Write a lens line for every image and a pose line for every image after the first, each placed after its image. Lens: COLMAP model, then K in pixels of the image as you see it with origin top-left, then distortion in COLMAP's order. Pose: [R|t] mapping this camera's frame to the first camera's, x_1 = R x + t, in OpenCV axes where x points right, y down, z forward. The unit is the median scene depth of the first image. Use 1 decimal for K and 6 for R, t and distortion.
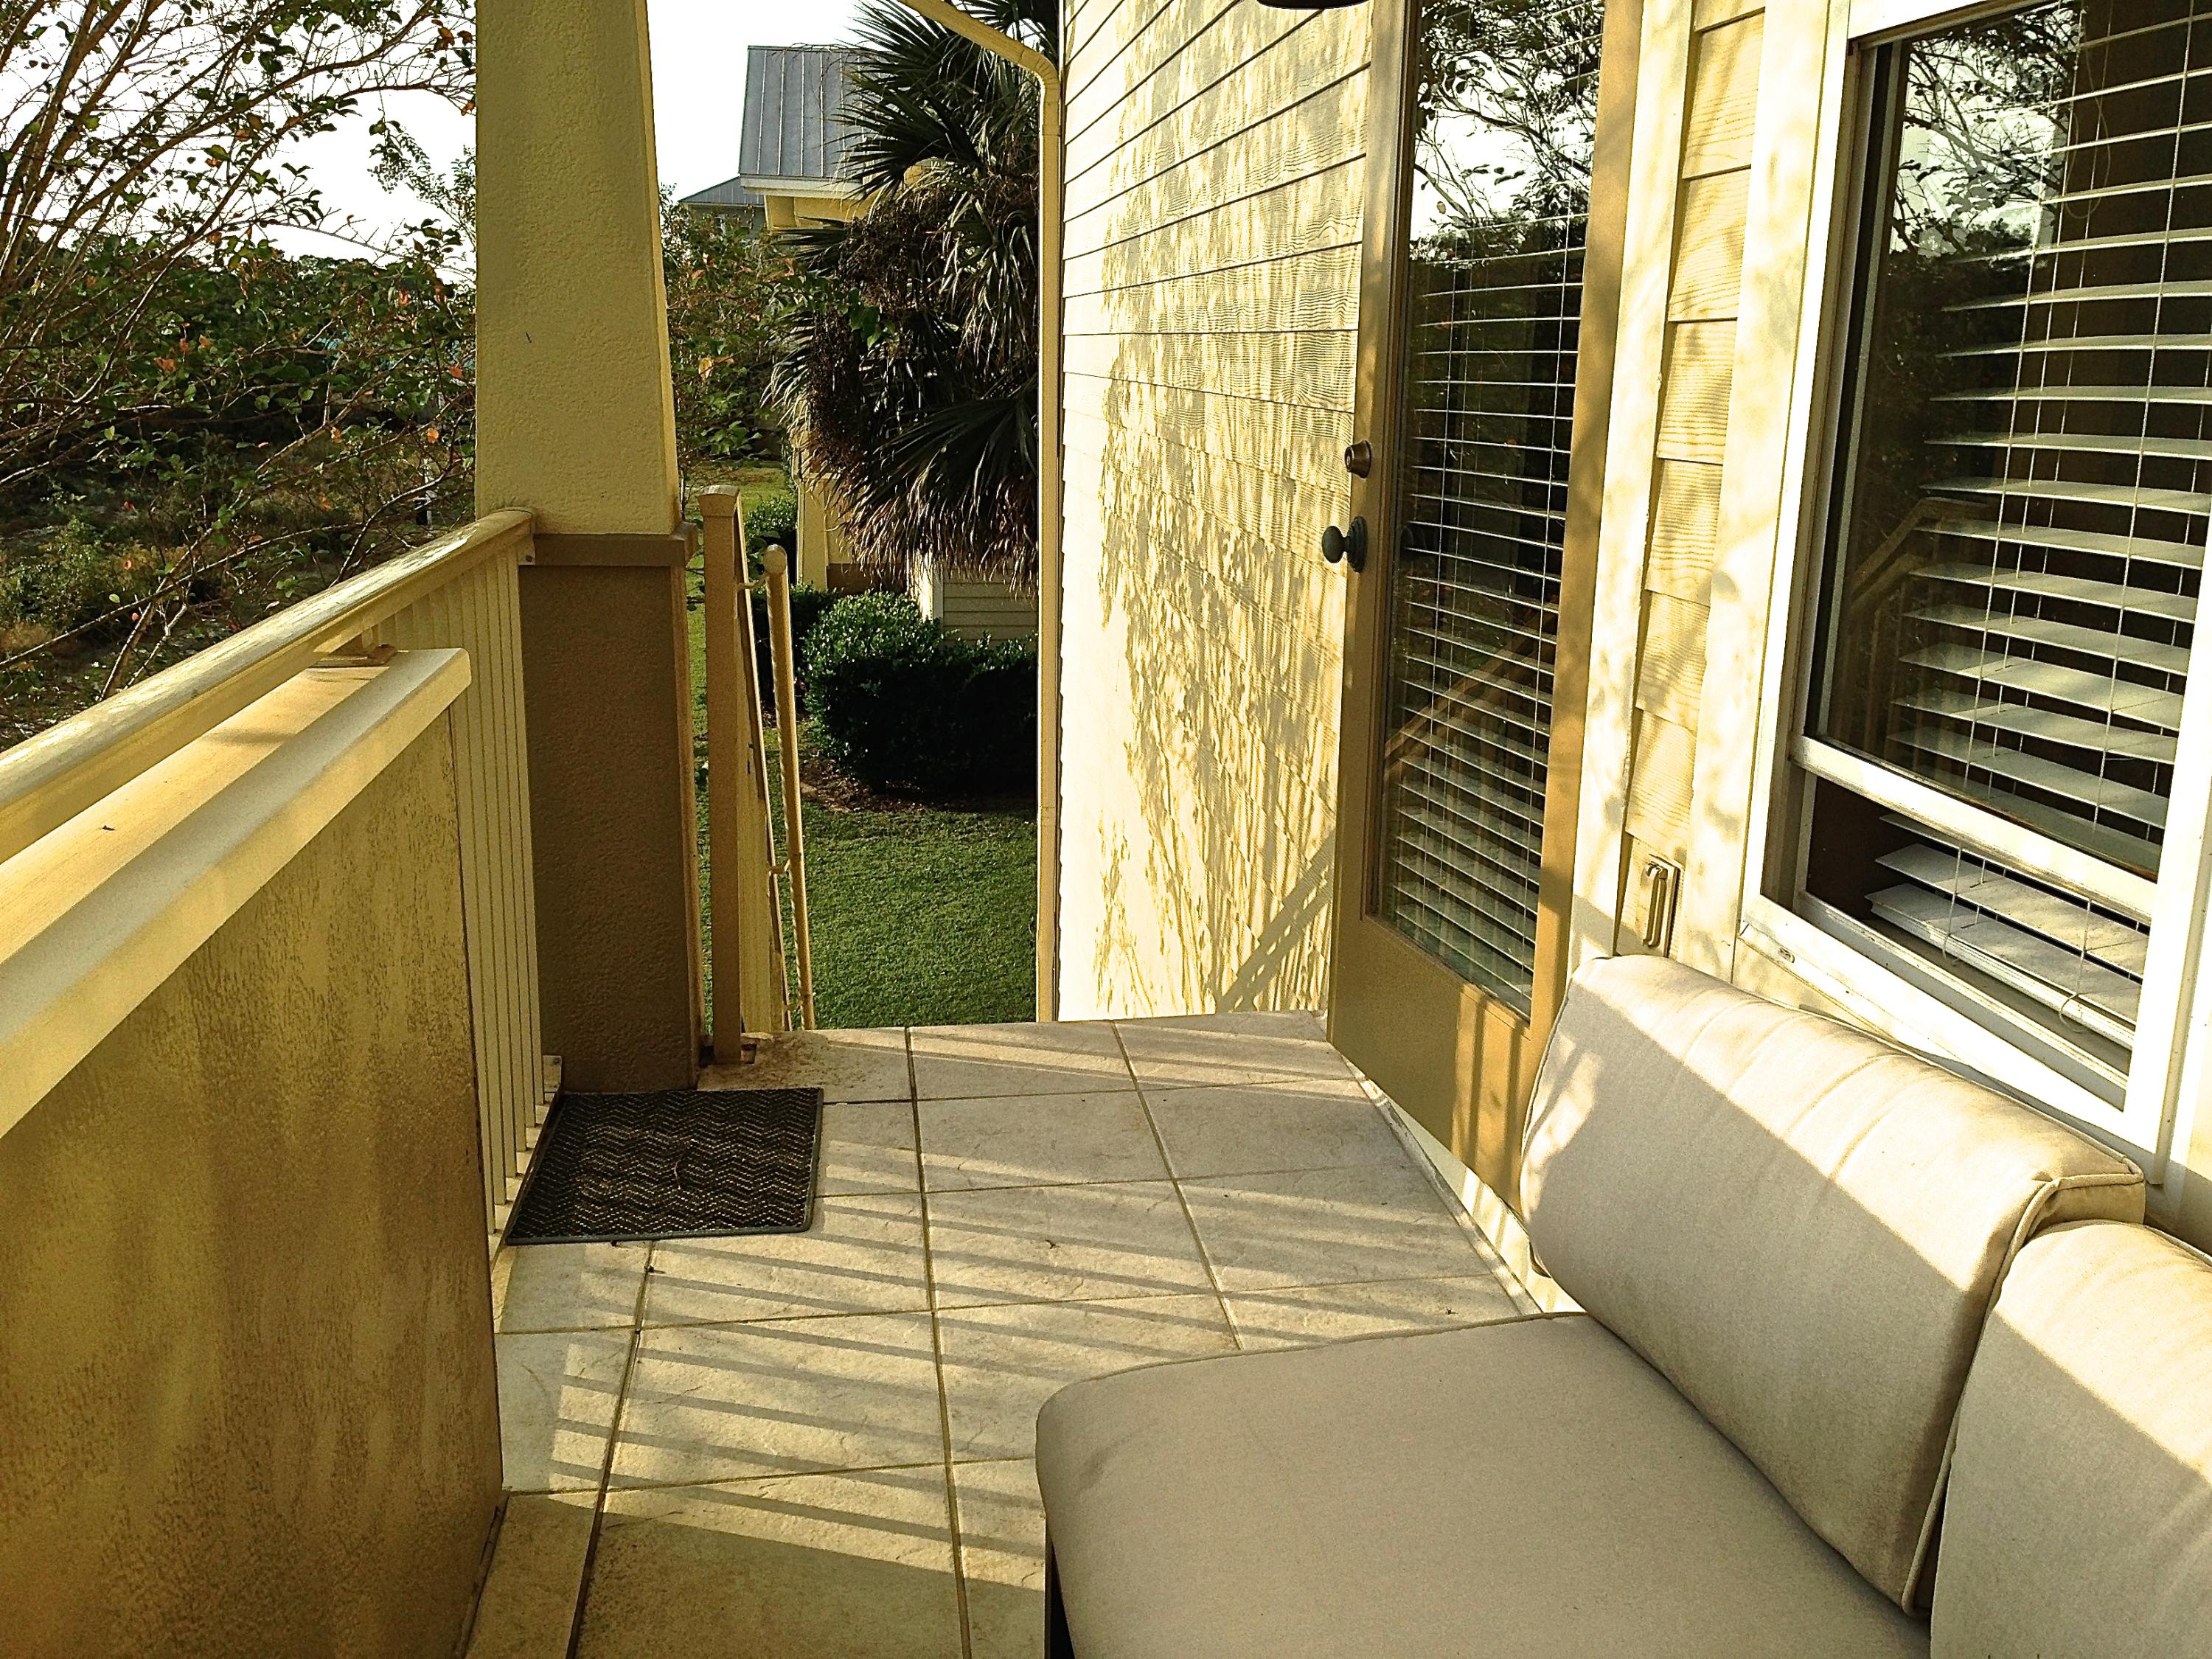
lens RADIAL K [[2026.6, 0, 1106.0], [0, 2026.6, 829.5], [0, 0, 1]] dist [0.016473, -0.013080]
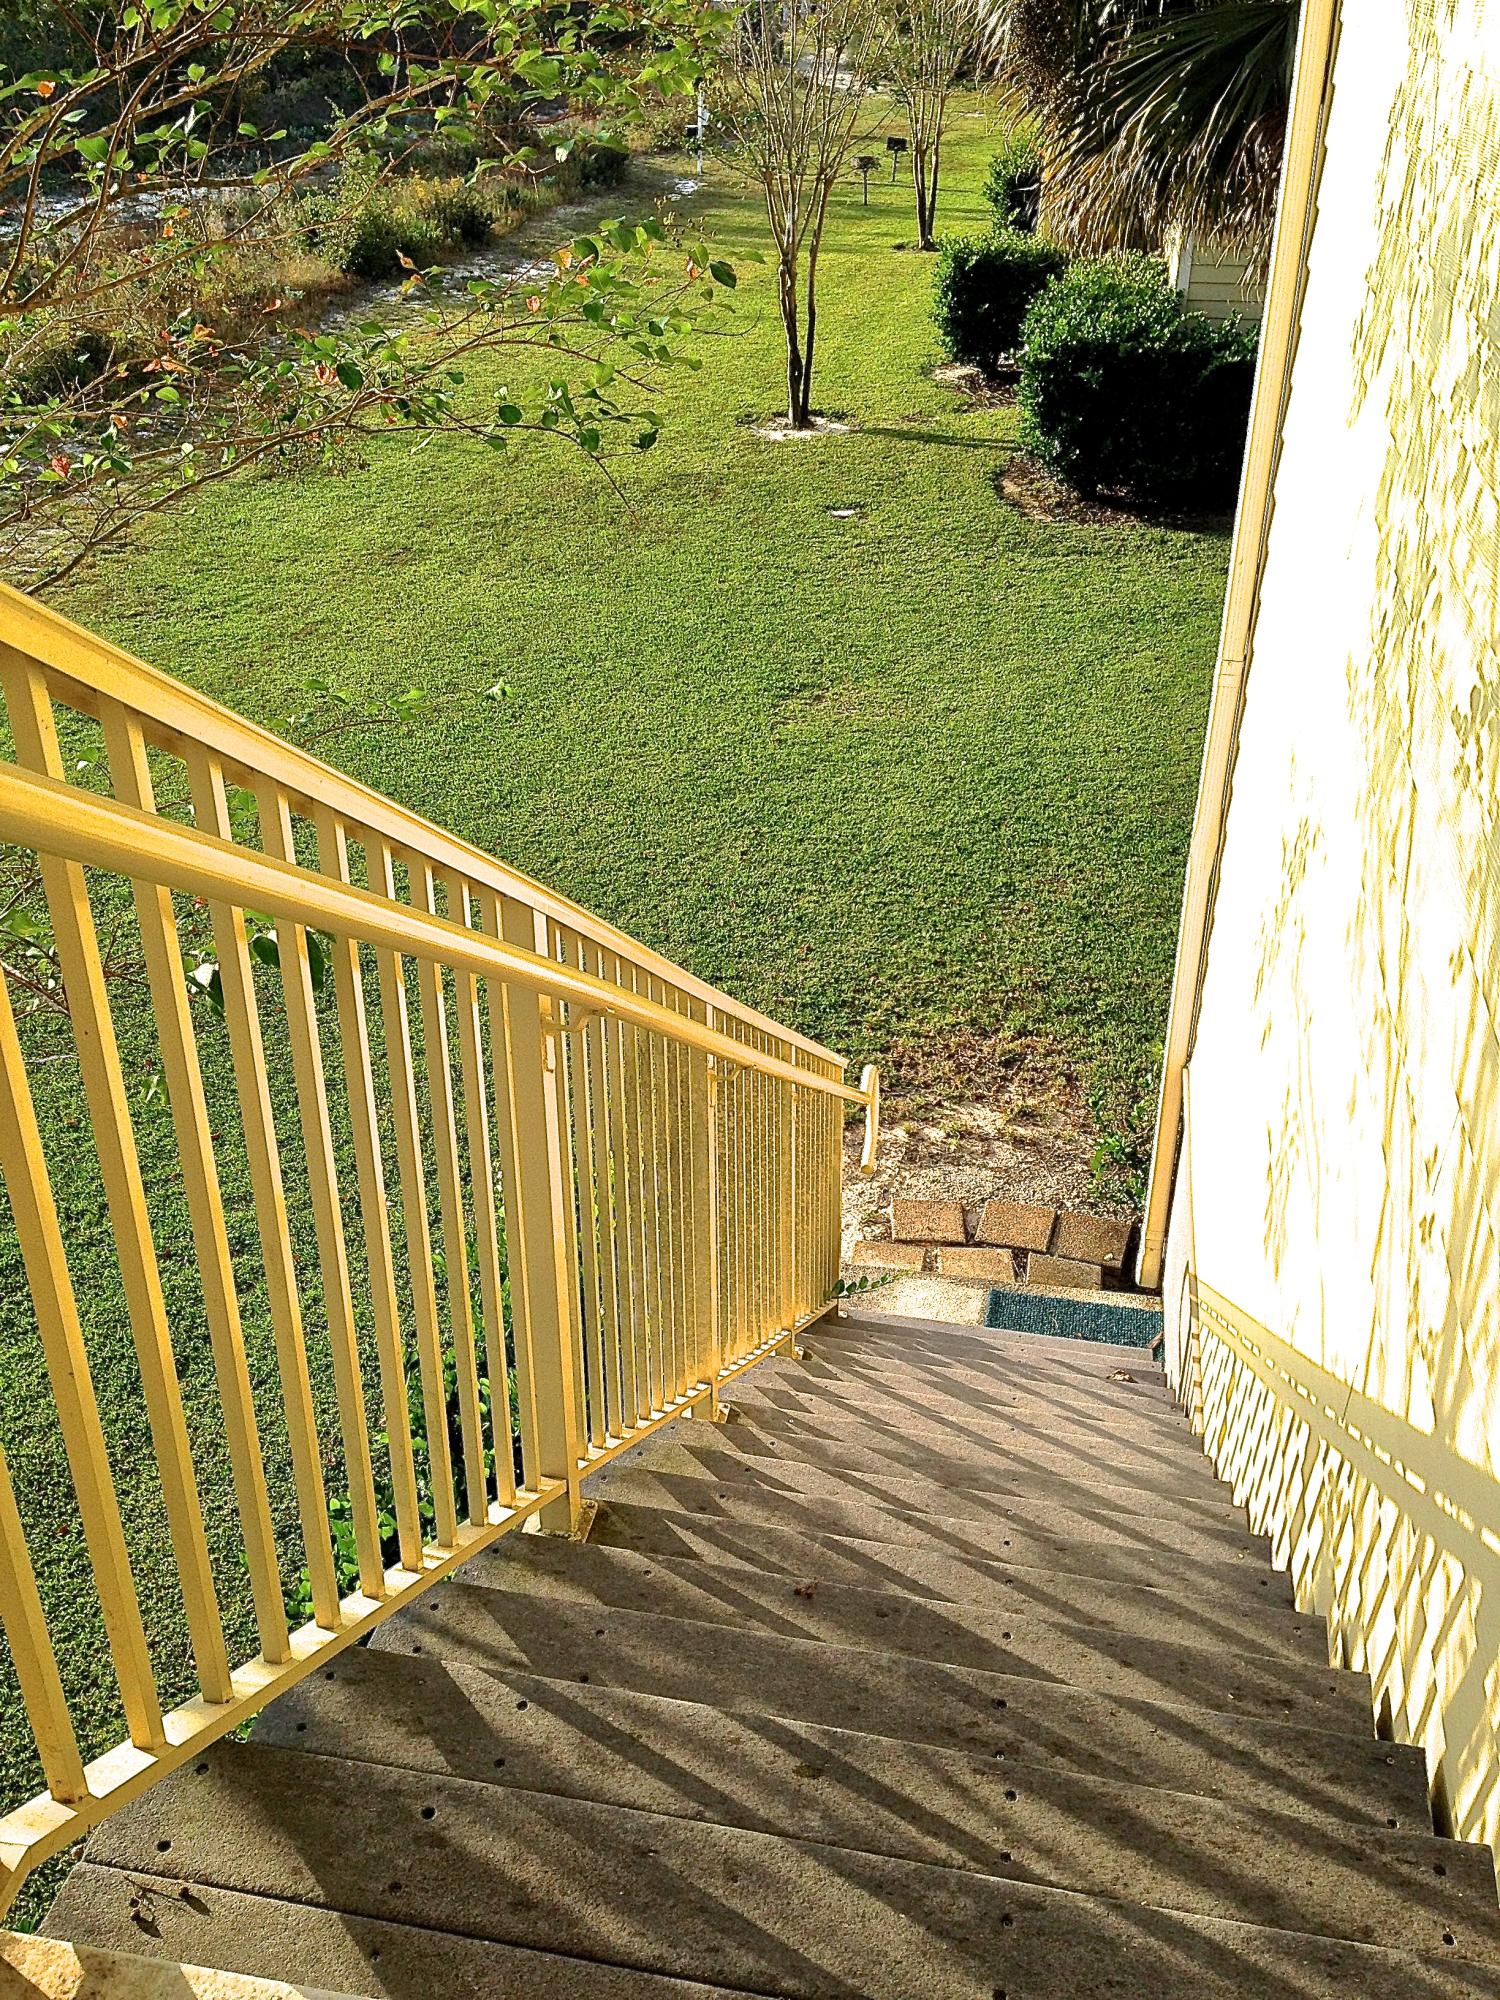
lens RADIAL K [[1832.4, 0, 744.1], [0, 1832.4, 1048.2], [0, 0, 1]] dist [0.016473, -0.013080]
pose [[0.950502, 0.146661, -0.273926, 0.001804], [-0.058050, 0.949891, 0.307145, -0.029269], [0.305246, -0.276040, 0.911387, 0.149522]]
